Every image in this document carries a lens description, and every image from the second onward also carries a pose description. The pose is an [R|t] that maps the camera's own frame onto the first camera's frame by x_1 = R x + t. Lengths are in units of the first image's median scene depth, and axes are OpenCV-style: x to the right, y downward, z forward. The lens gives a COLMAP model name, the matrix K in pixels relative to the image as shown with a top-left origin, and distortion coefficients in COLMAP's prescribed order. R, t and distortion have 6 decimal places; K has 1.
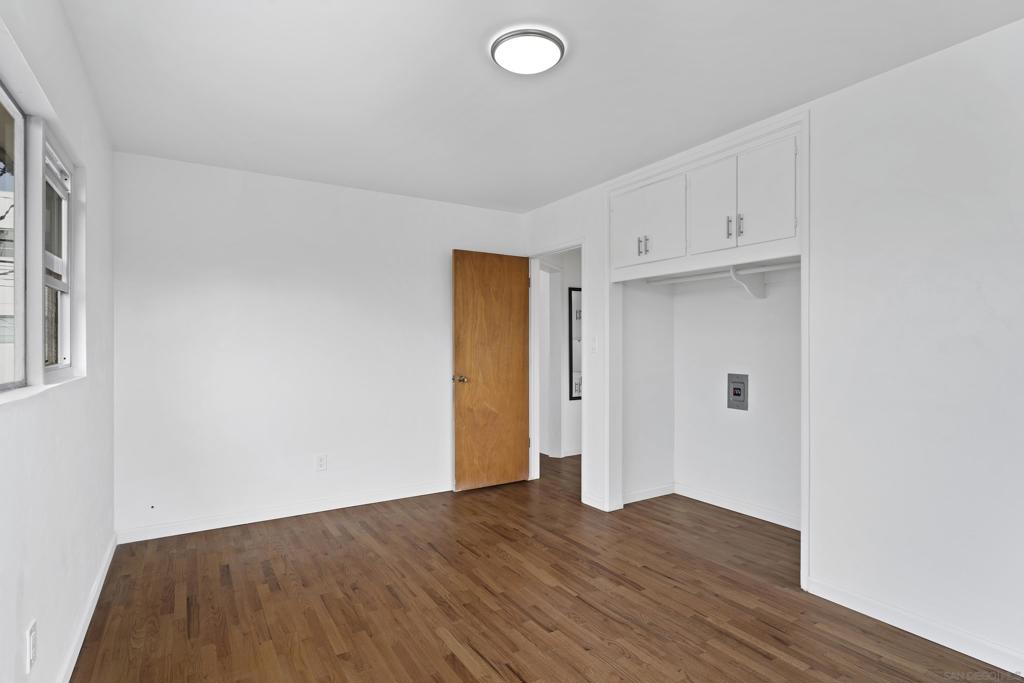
lens RADIAL K [[513.9, 0, 507.0], [0, 513.9, 347.1], [0, 0, 1]] dist [-0.013458, 0.002071]
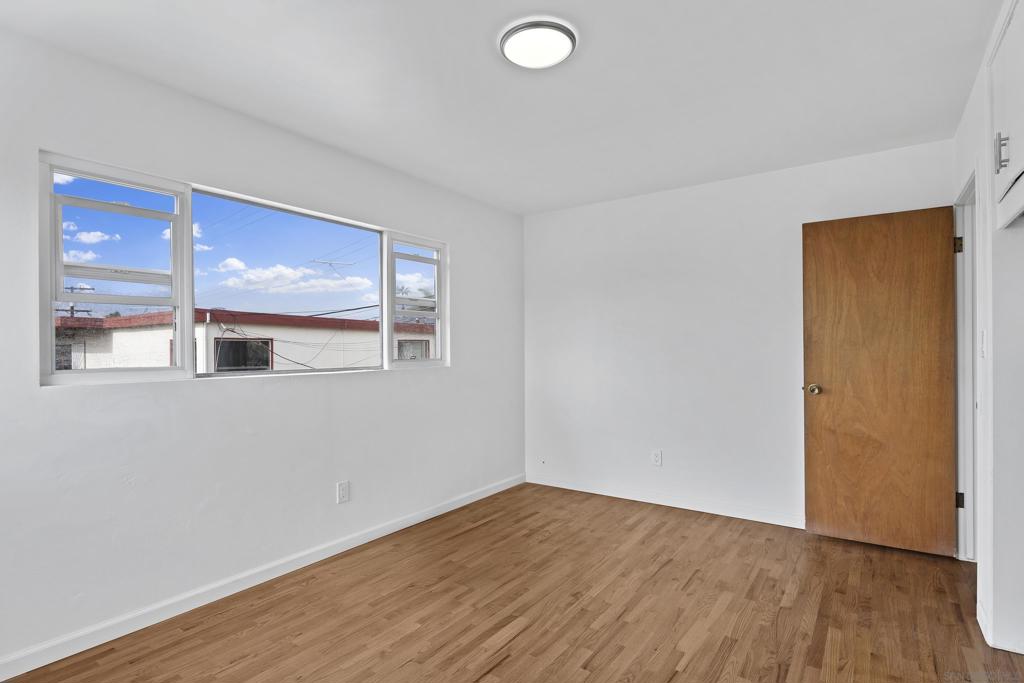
lens RADIAL K [[515.7, 0, 507.1], [0, 515.7, 347.3], [0, 0, 1]] dist [-0.010670, 0.001404]
pose [[0.386775, -0.003278, -0.922168, 0.618252], [0.002487, 0.999994, -0.002512, -0.000107], [0.922171, -0.001322, 0.386781, 0.382764]]
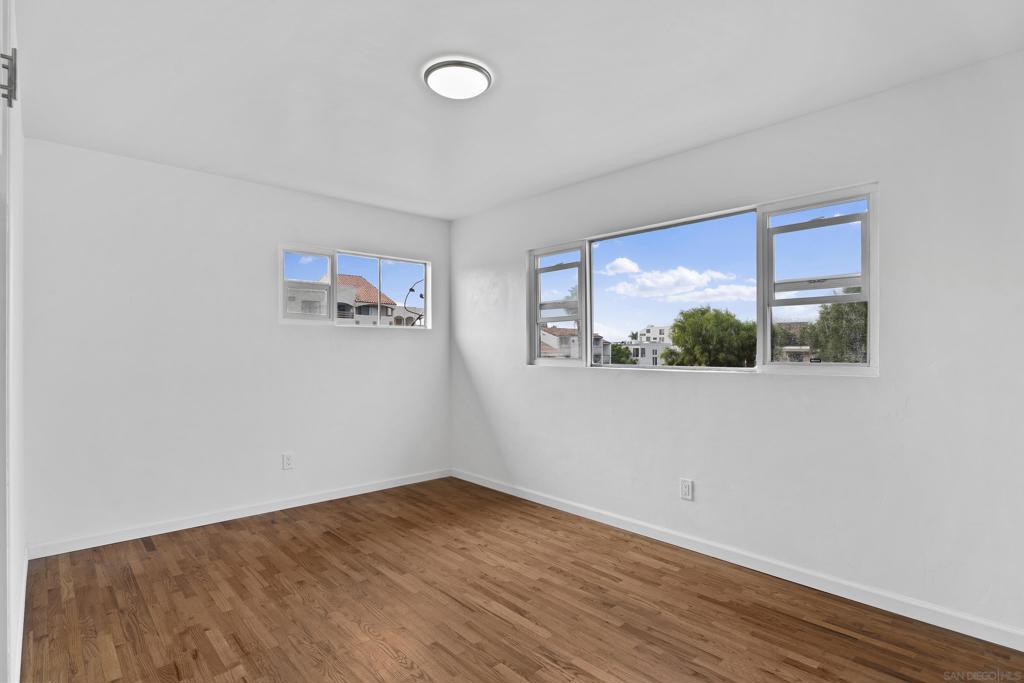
lens RADIAL K [[515.7, 0, 507.1], [0, 515.7, 347.3], [0, 0, 1]] dist [-0.010670, 0.001404]
pose [[-0.982711, -0.000415, -0.185145, 0.094410], [-0.000586, 0.999999, 0.000870, -0.002603], [0.185145, 0.000964, -0.982711, 1.423103]]
